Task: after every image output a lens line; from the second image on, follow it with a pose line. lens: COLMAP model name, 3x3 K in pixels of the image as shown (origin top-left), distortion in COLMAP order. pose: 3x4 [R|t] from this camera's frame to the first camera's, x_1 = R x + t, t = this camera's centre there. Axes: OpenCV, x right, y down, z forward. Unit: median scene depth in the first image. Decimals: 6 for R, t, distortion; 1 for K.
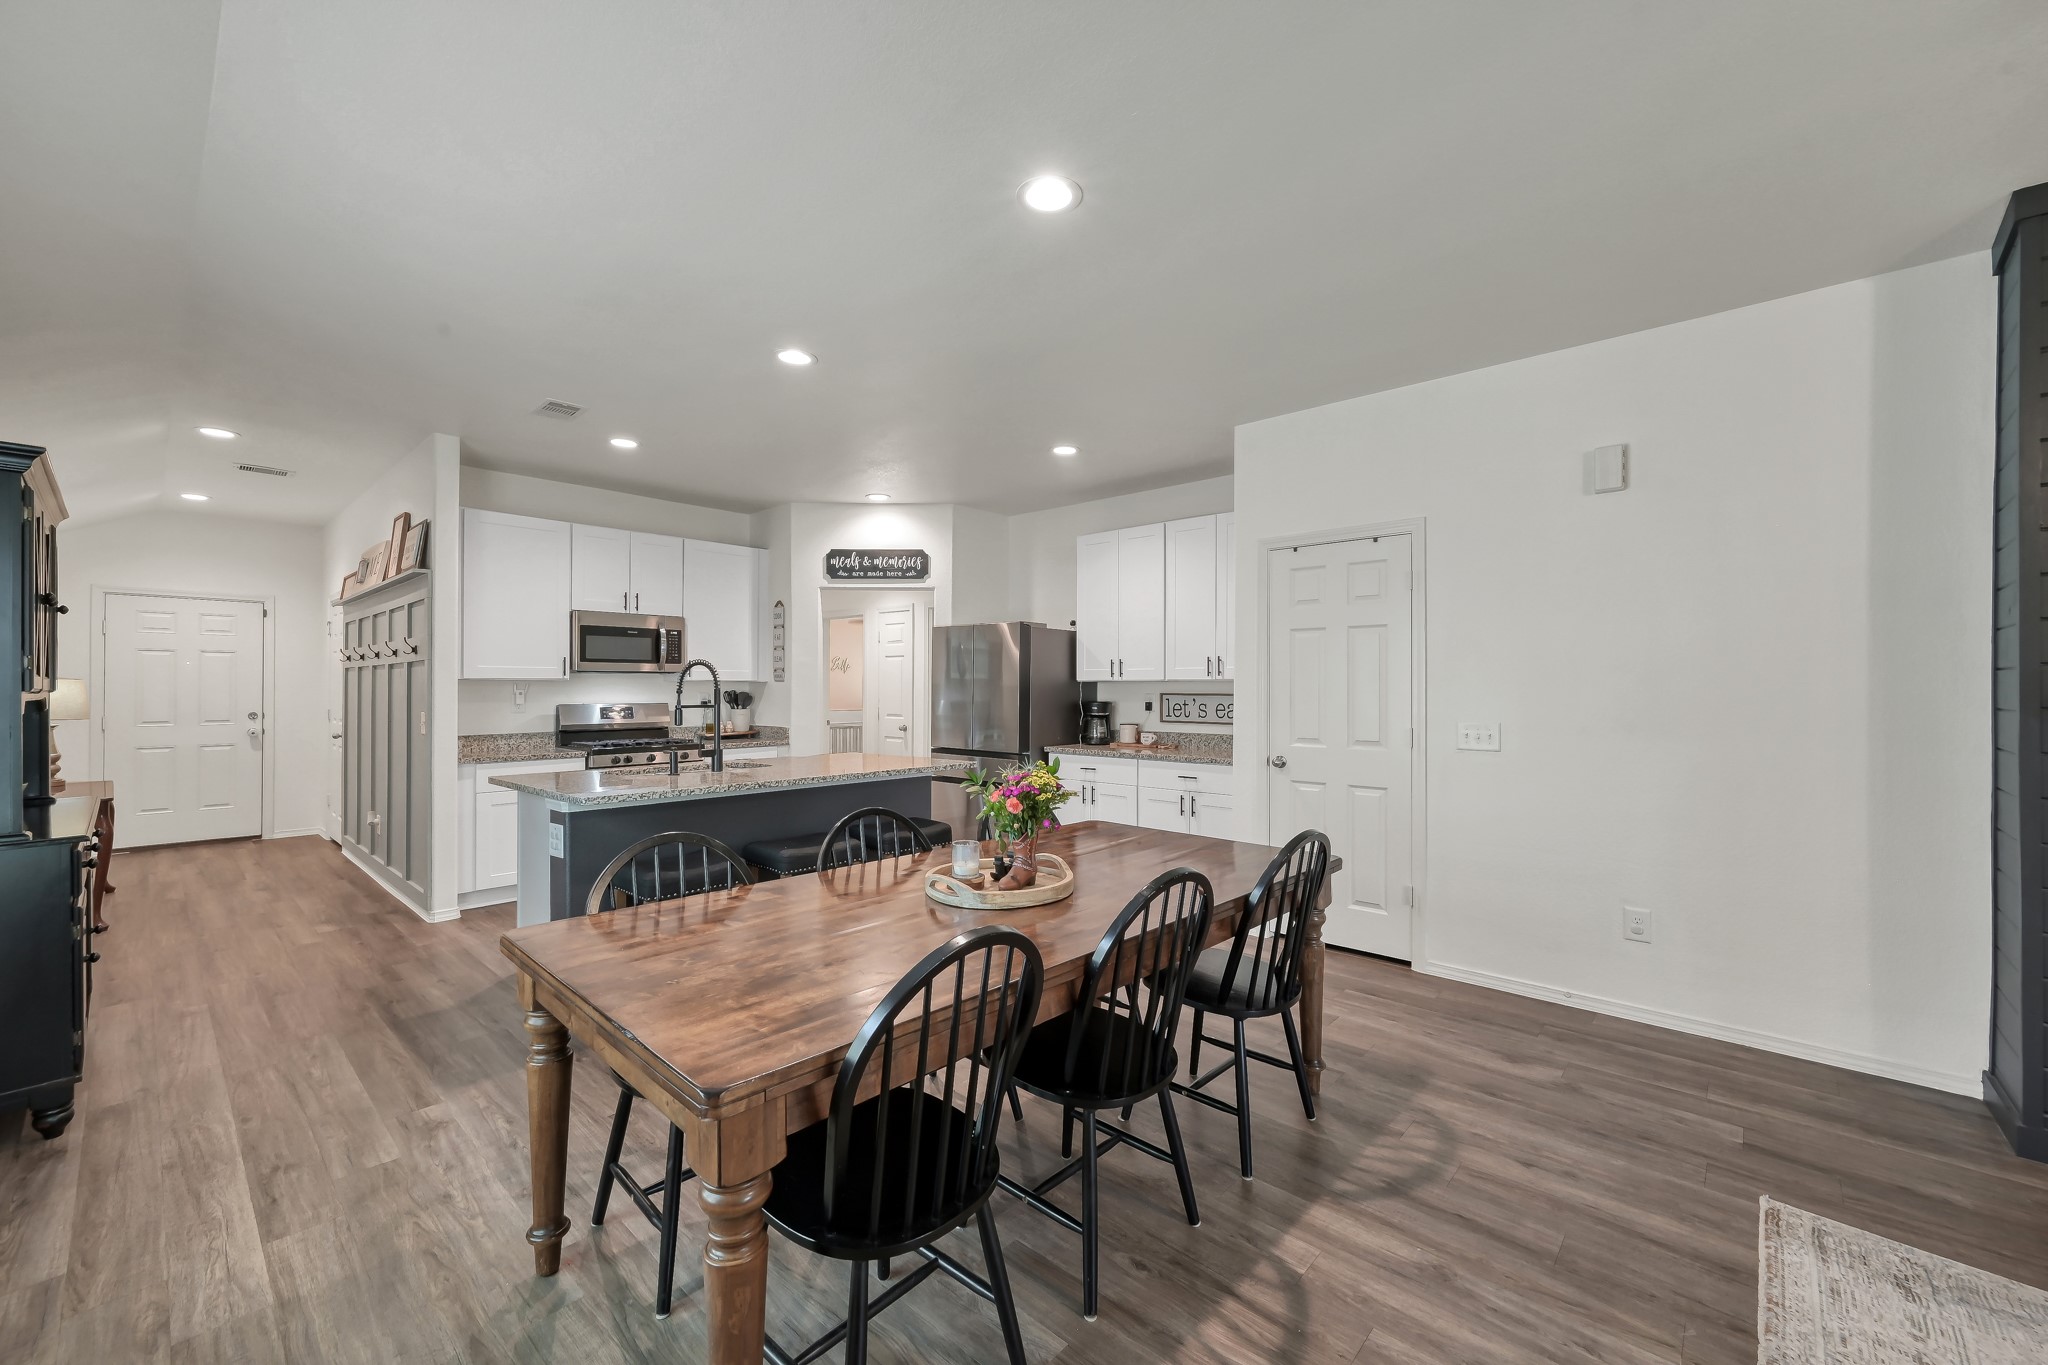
lens RADIAL K [[806.4, 0, 1035.6], [0, 806.4, 685.6], [0, 0, 1]] dist [-0.000759, 0.000389]
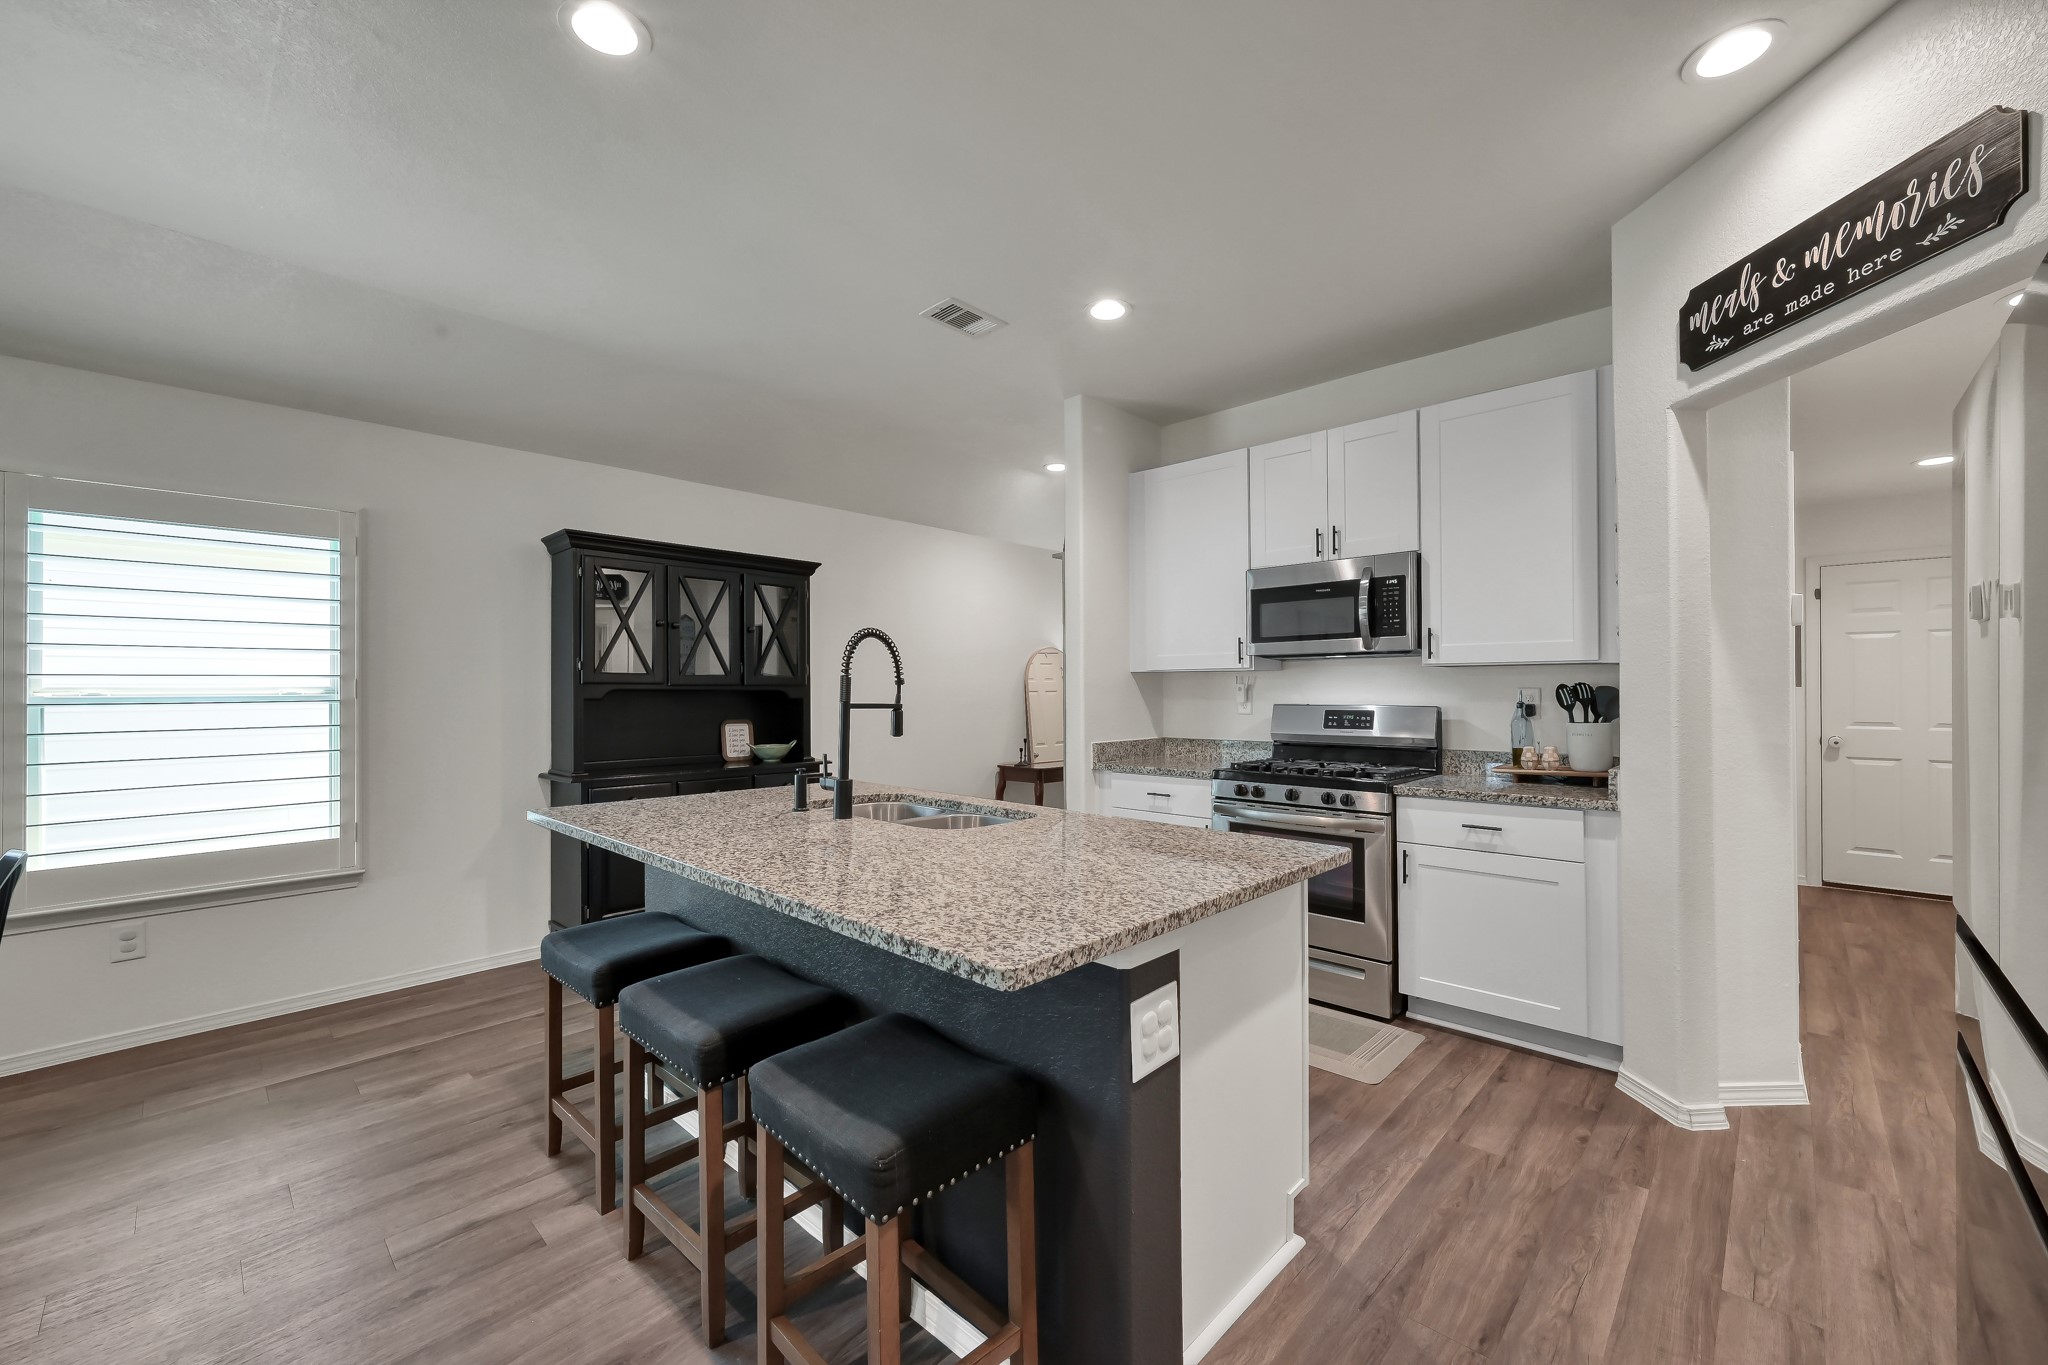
lens RADIAL K [[806.4, 0, 1026.1], [0, 806.4, 684.6], [0, 0, 1]] dist [-0.000759, 0.000389]
pose [[-0.025895, -0.007324, -0.999638, 0.129279], [0.005712, 0.999956, -0.007475, 0.010393], [0.999648, -0.005904, -0.025852, 0.794694]]
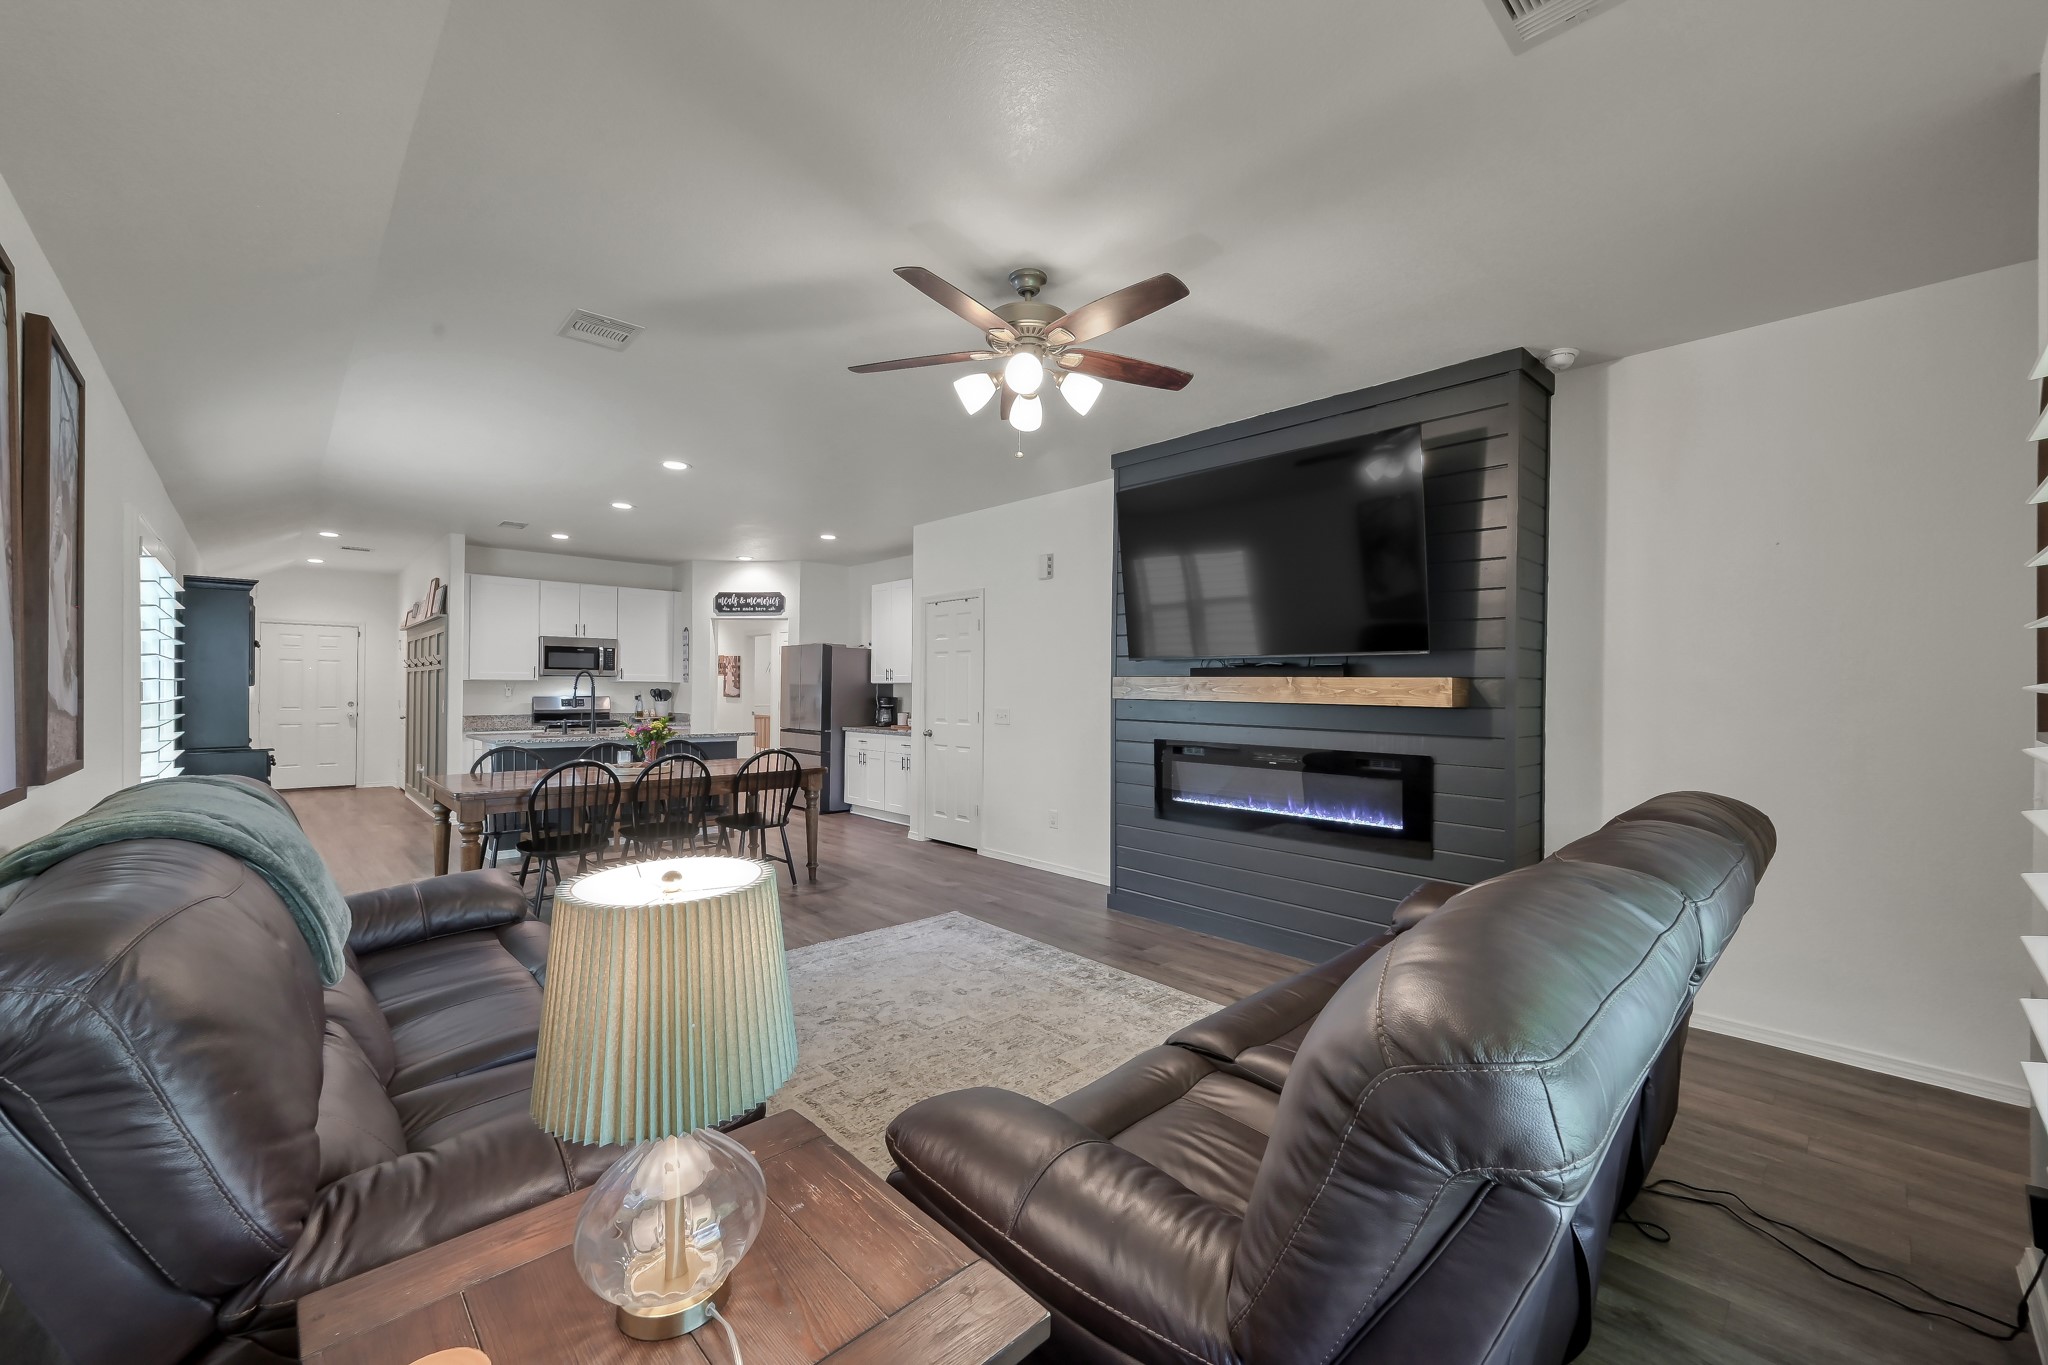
lens RADIAL K [[806.4, 0, 1030.6], [0, 806.4, 685.7], [0, 0, 1]] dist [-0.000759, 0.000389]
pose [[0.996978, 0.005631, -0.077486, 0.477689], [-0.005824, 0.999980, -0.002262, 0.000330], [0.077472, 0.002706, 0.996991, -0.467071]]
